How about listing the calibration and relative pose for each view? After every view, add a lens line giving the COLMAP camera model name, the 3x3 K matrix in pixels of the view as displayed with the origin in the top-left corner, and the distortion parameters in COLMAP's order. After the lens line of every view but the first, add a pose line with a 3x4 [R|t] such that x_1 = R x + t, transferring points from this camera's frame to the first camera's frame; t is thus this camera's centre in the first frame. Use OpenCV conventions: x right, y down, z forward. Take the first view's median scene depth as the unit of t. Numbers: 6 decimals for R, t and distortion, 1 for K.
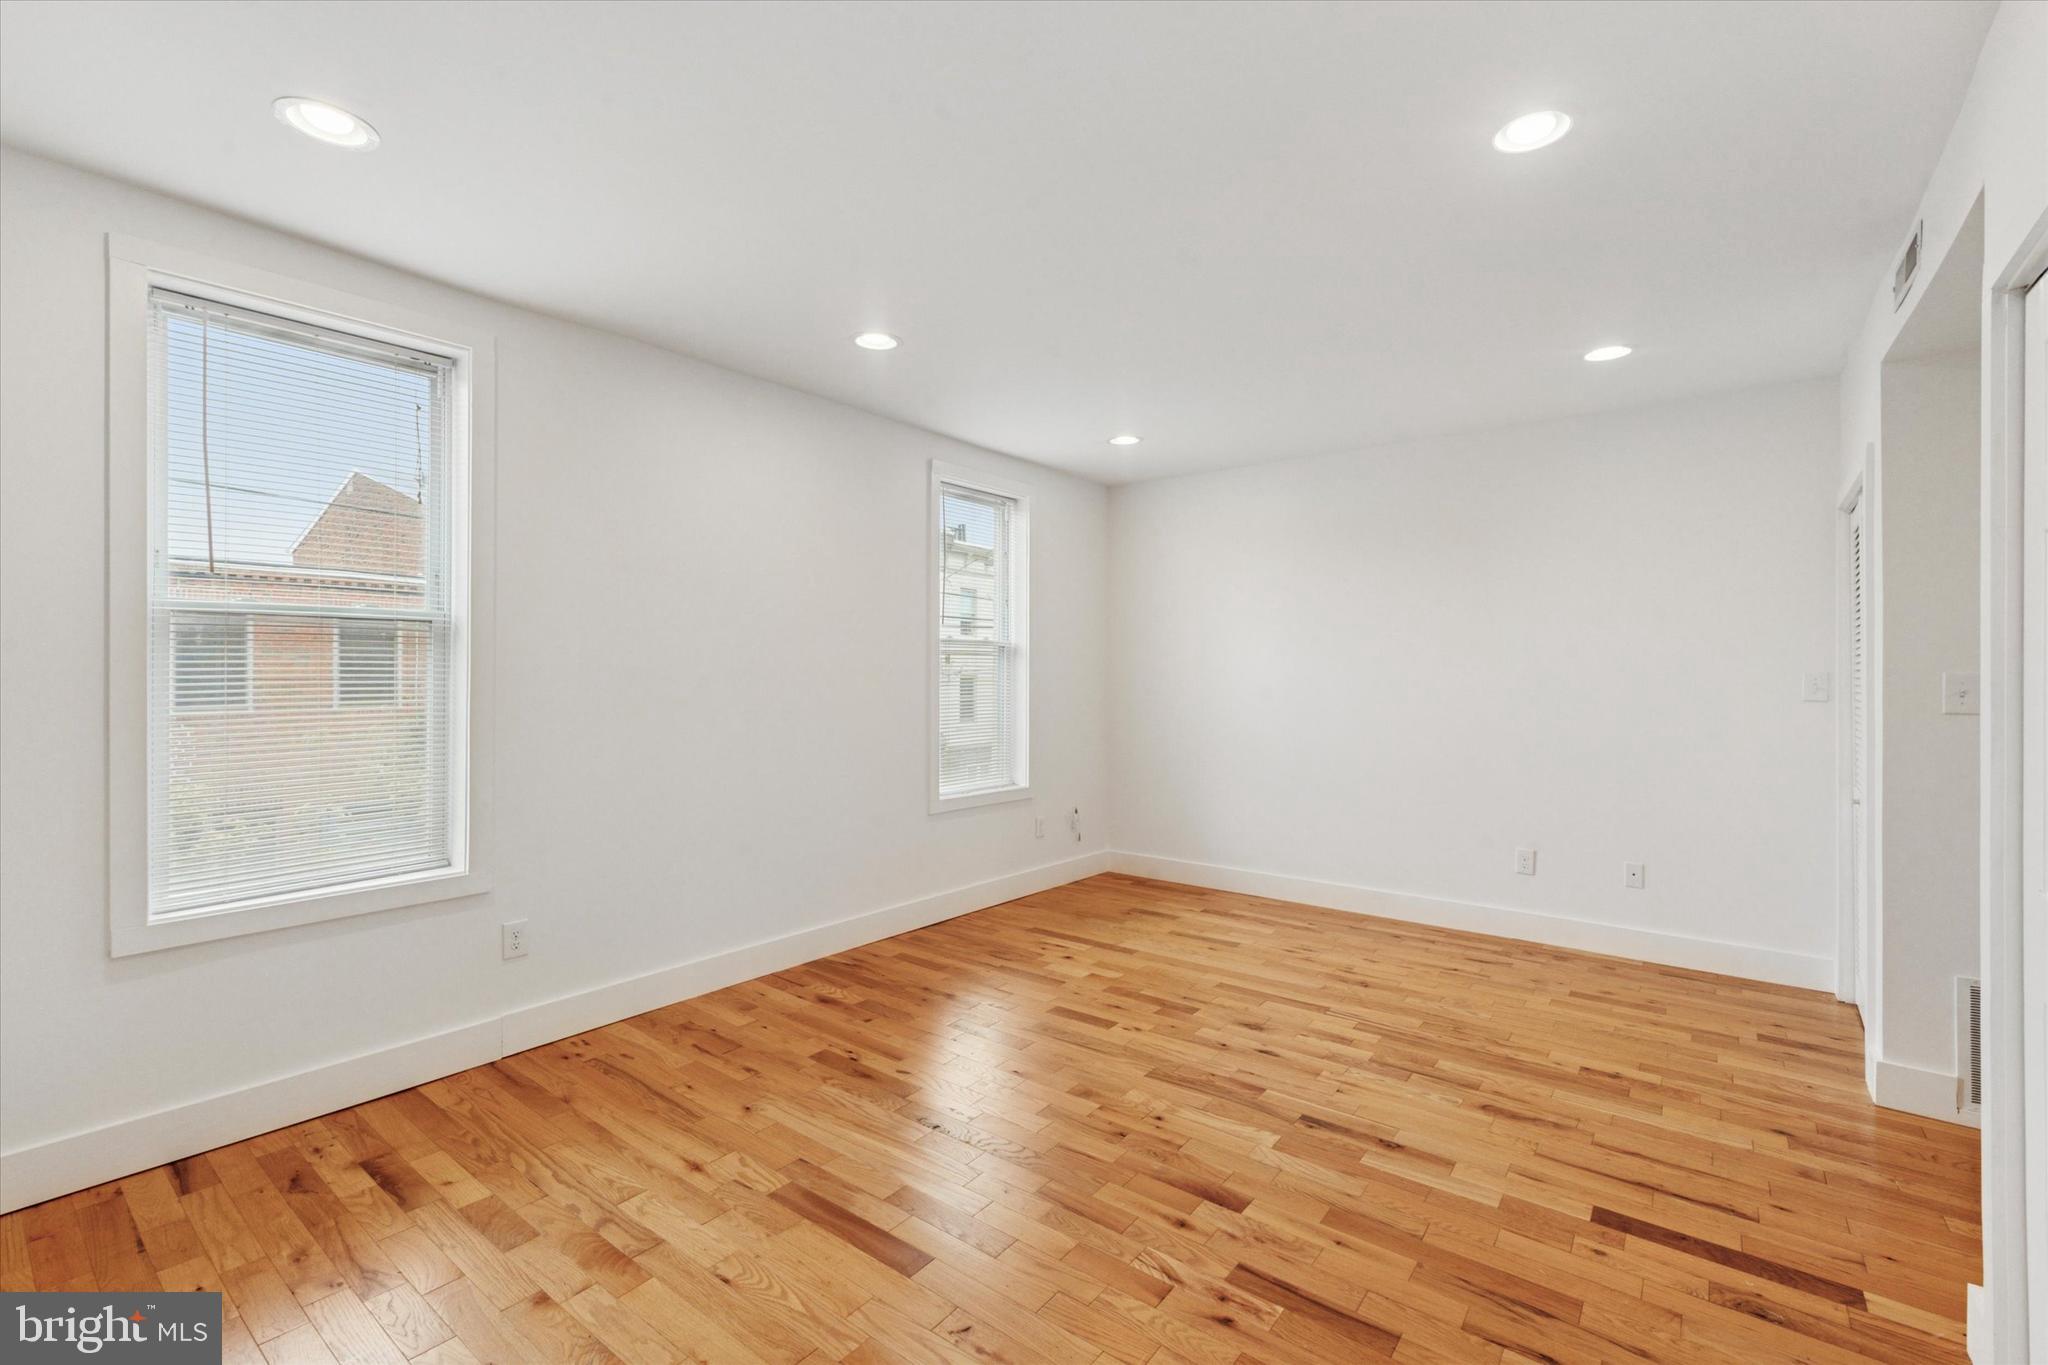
lens RADIAL K [[911.4, 0, 1022.6], [0, 911.4, 673.3], [0, 0, 1]] dist [0.001367, 0.000313]
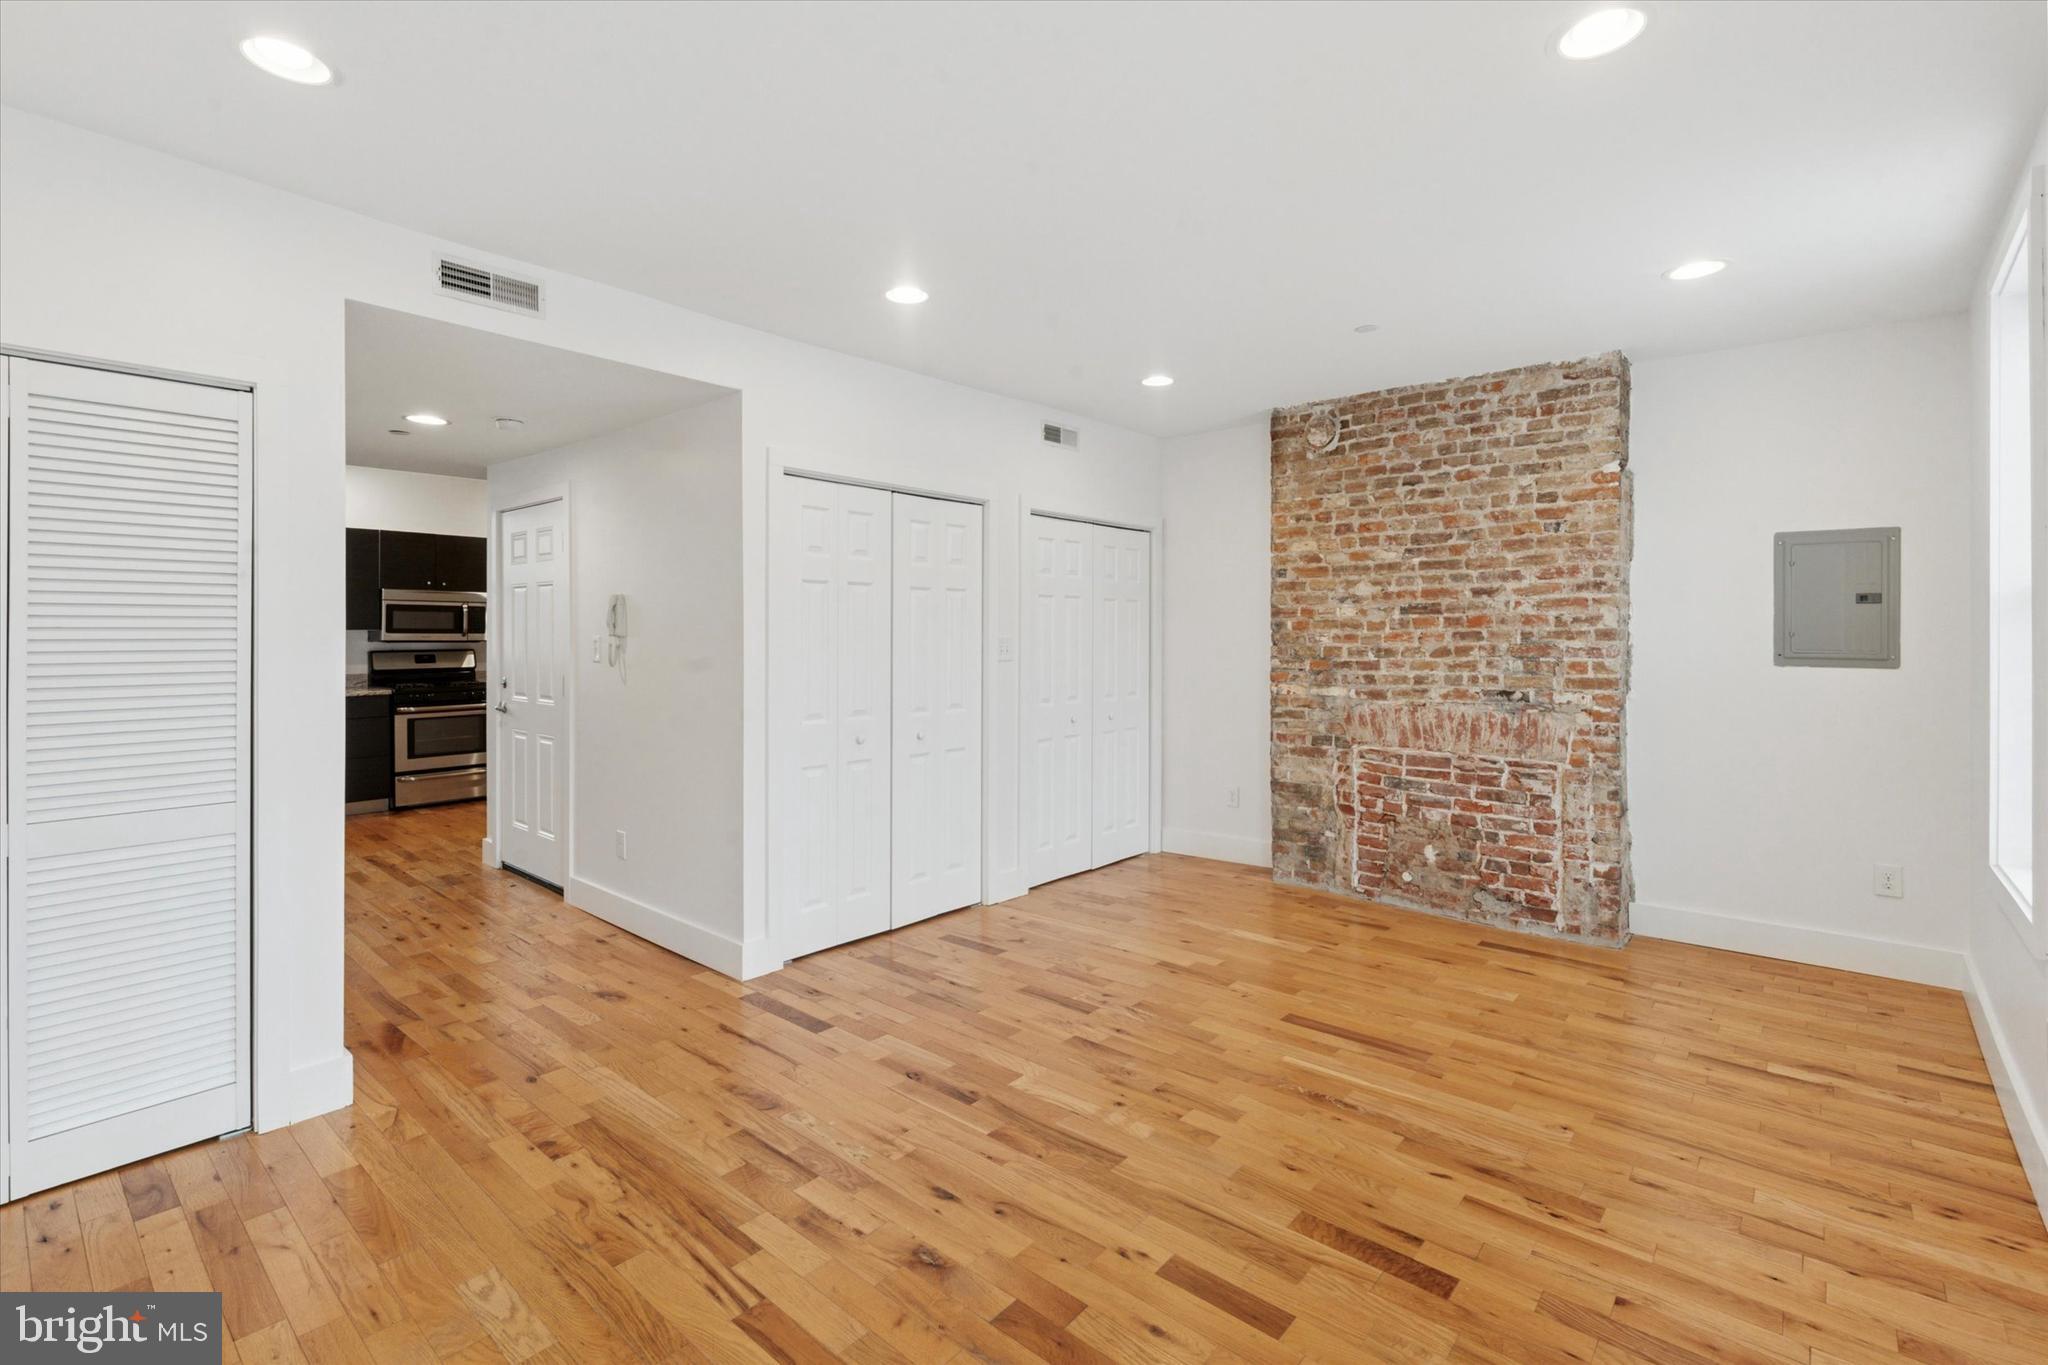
lens RADIAL K [[911.4, 0, 1025.1], [0, 911.4, 665.4], [0, 0, 1]] dist [0.001367, 0.000313]
pose [[-0.998314, -0.010894, 0.057018, 0.192375], [-0.009192, 0.999507, 0.030026, -0.014486], [-0.057317, 0.029451, -0.997922, 1.895559]]
